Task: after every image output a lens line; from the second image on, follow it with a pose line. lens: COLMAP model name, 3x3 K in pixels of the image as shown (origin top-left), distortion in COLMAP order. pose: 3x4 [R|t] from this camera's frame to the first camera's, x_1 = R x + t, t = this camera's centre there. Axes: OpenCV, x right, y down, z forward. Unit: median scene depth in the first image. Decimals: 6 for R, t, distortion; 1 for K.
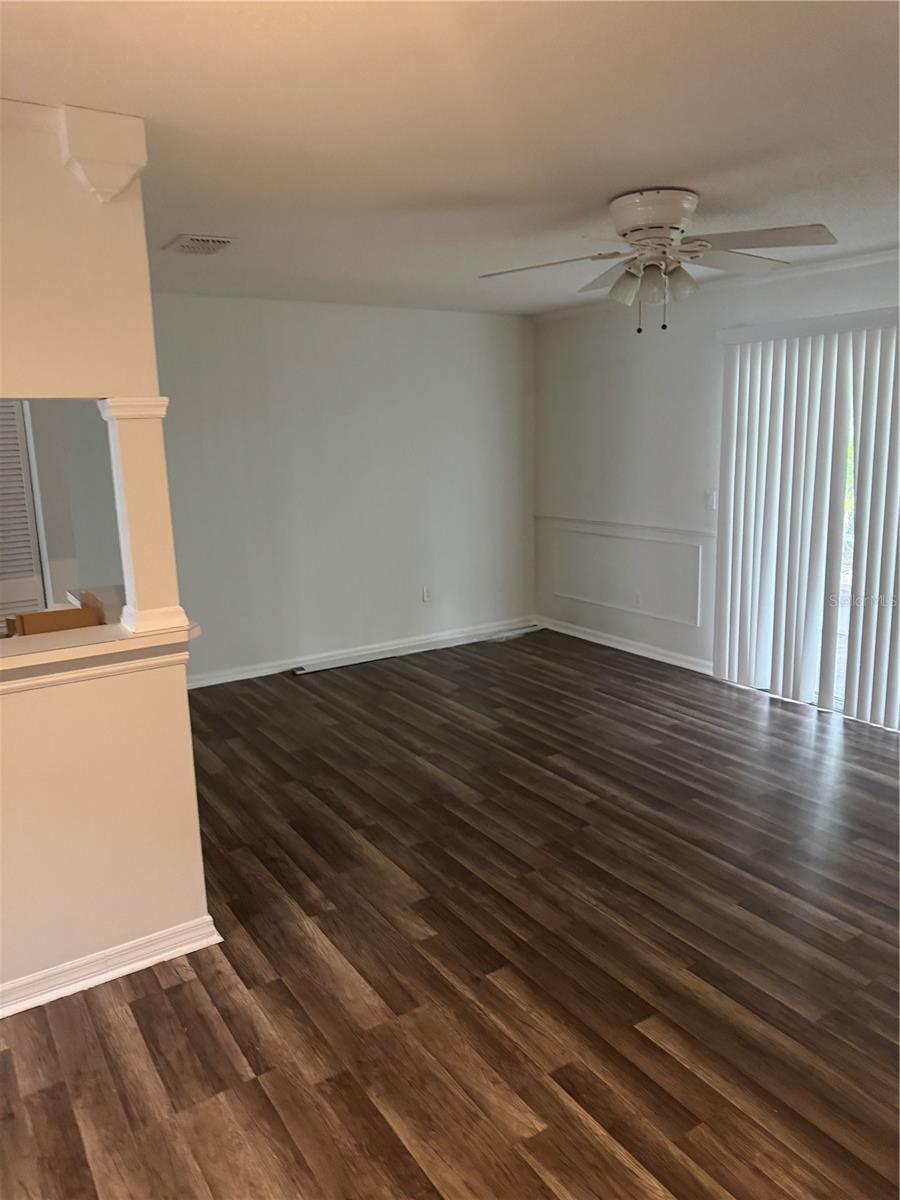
lens RADIAL K [[854.2, 0, 449.4], [0, 854.2, 594.6], [0, 0, 1]] dist [0.066226, -0.073652]
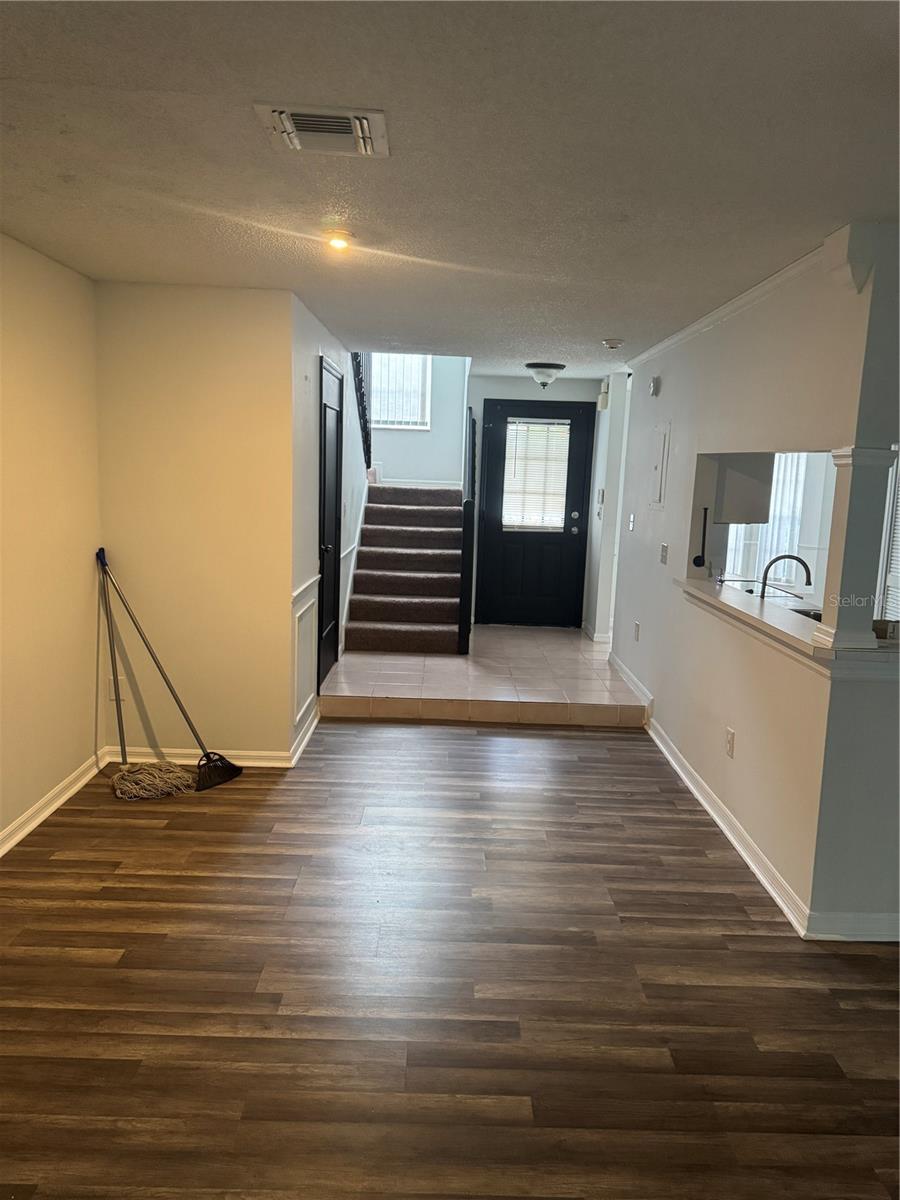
lens RADIAL K [[854.2, 0, 449.4], [0, 854.2, 594.6], [0, 0, 1]] dist [0.066226, -0.073652]
pose [[-0.543674, 0.133724, -0.828575, 0.906802], [-0.181470, 0.945144, 0.271609, -0.247751], [0.819443, 0.298028, -0.489583, 1.139932]]
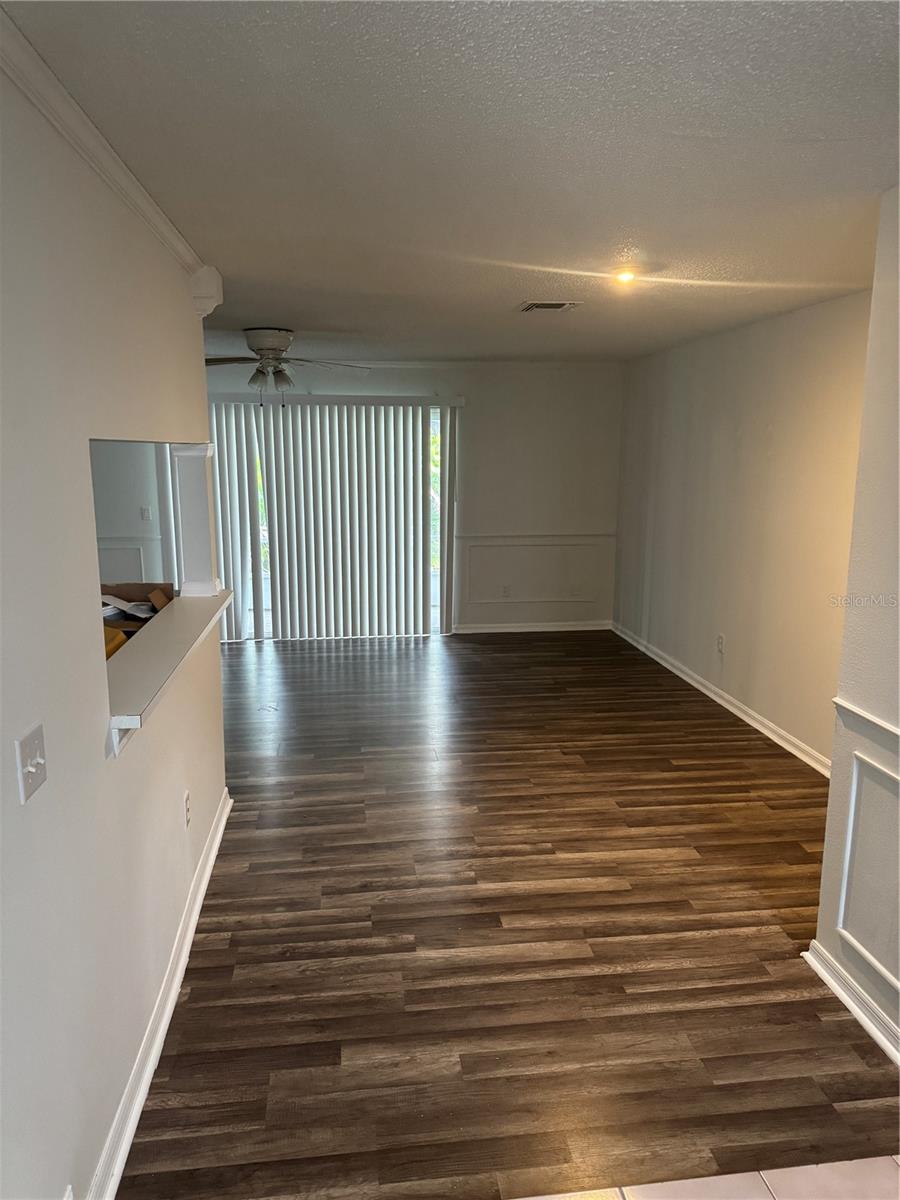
lens RADIAL K [[854.2, 0, 449.4], [0, 854.2, 594.6], [0, 0, 1]] dist [0.066226, -0.073652]
pose [[0.435648, -0.127347, 0.891063, -1.525851], [0.158696, 0.985301, 0.063227, 0.014034], [-0.886017, 0.113864, 0.449453, -0.052473]]
